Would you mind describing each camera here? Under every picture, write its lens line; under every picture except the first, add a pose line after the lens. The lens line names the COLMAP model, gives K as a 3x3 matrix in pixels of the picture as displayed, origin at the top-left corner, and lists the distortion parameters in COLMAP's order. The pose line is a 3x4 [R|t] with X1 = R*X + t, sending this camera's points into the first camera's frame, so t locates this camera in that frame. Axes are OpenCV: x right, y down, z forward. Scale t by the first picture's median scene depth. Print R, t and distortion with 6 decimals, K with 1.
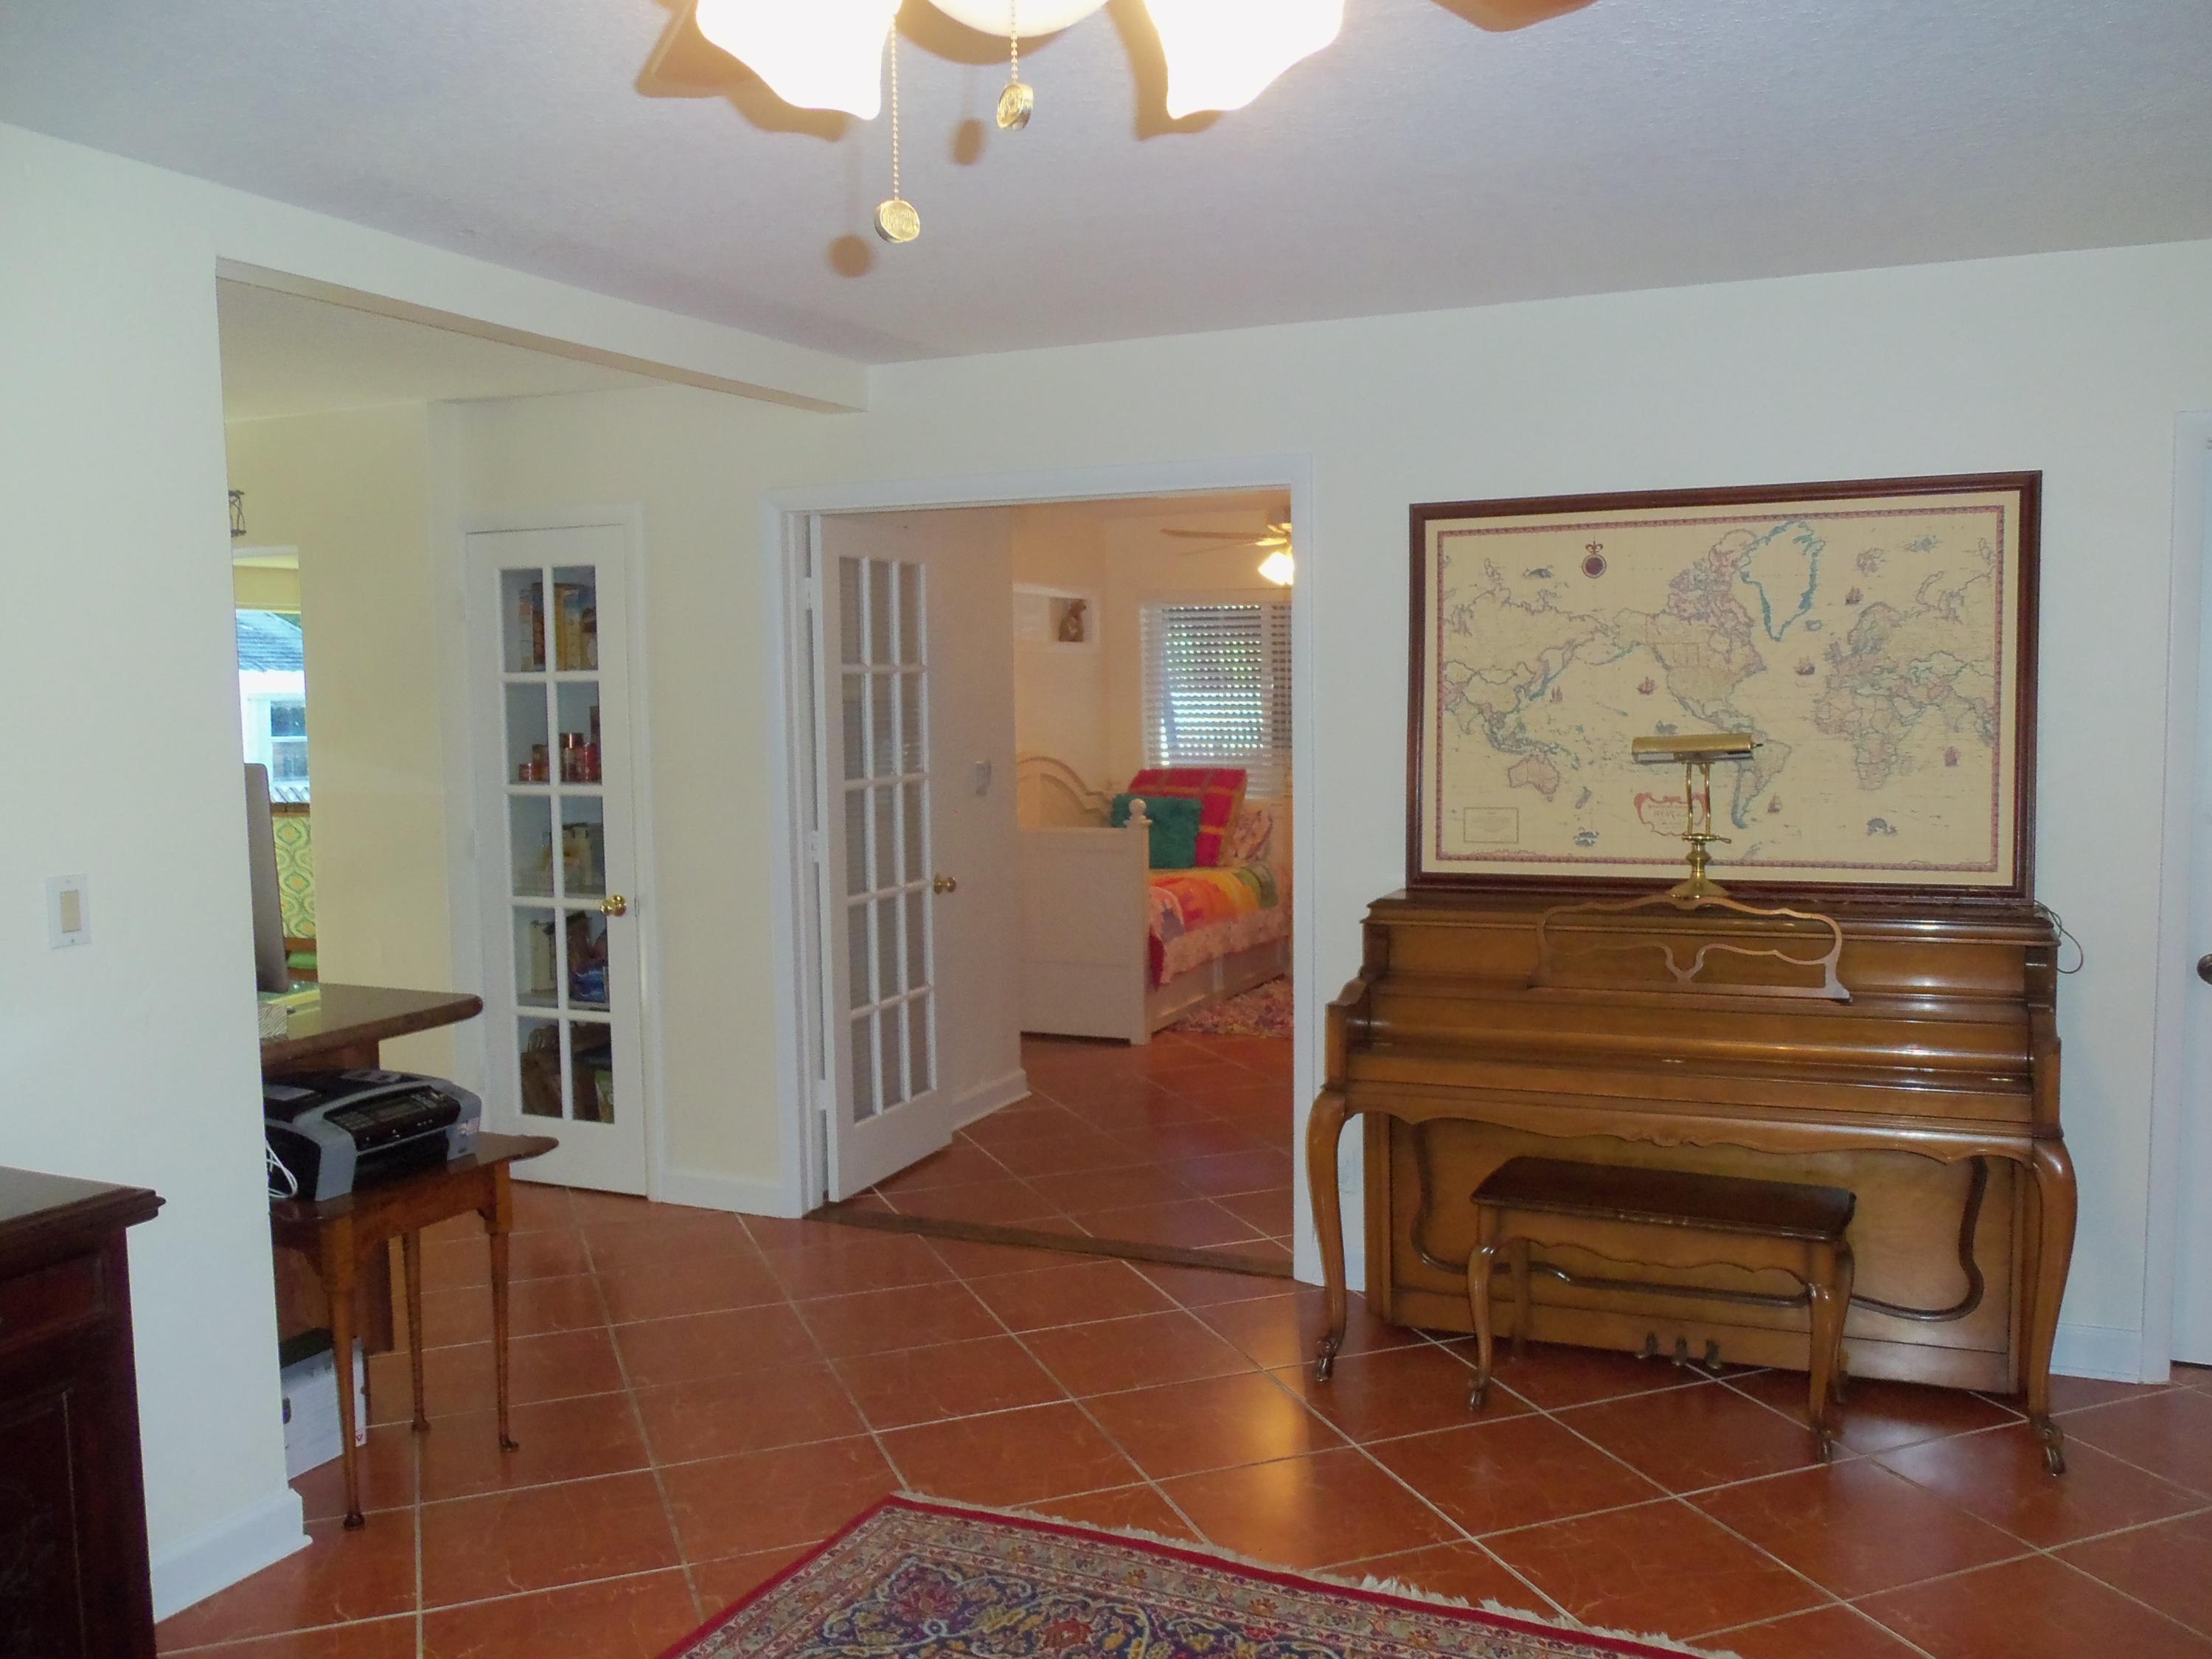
lens RADIAL K [[1856.1, 0, 1132.7], [0, 1856.1, 840.7], [0, 0, 1]] dist [-0.042894, 0.020996]
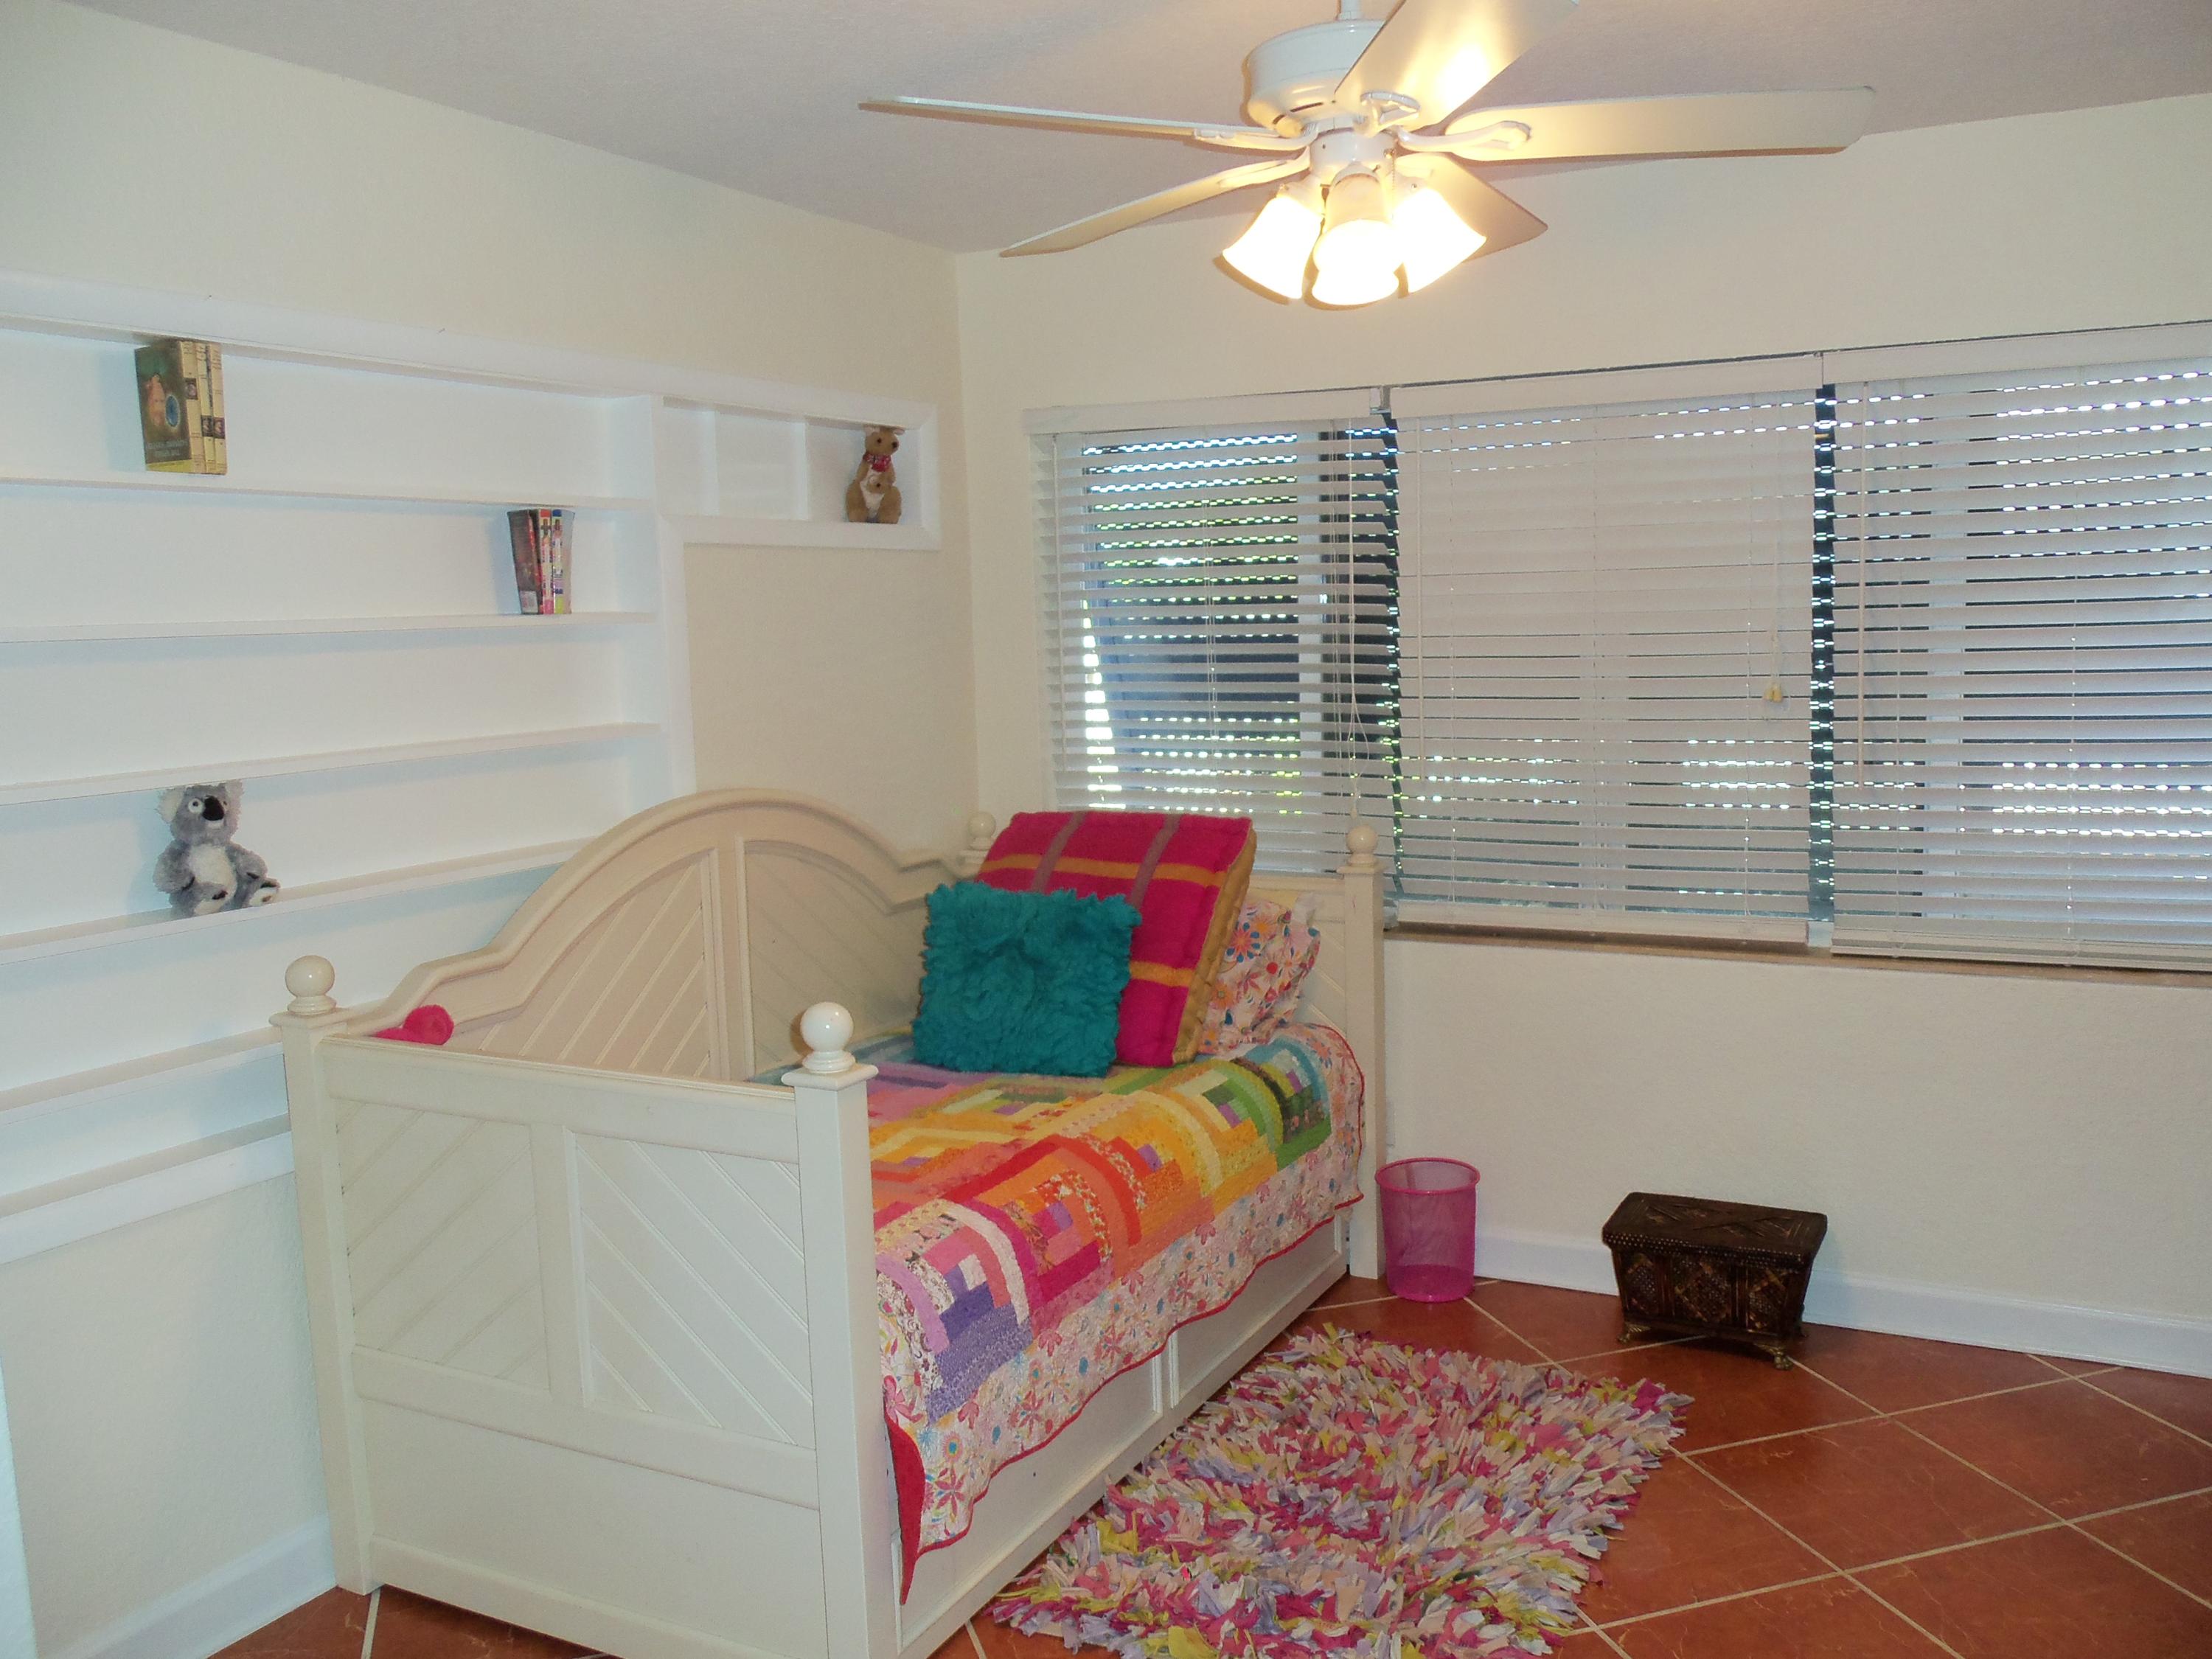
lens RADIAL K [[1856.1, 0, 1132.7], [0, 1856.1, 840.7], [0, 0, 1]] dist [-0.042894, 0.020996]
pose [[0.997919, -0.005041, -0.064281, 0.059923], [0.007717, 0.999111, 0.041449, -0.049909], [0.064015, -0.041859, 0.997071, 0.566207]]
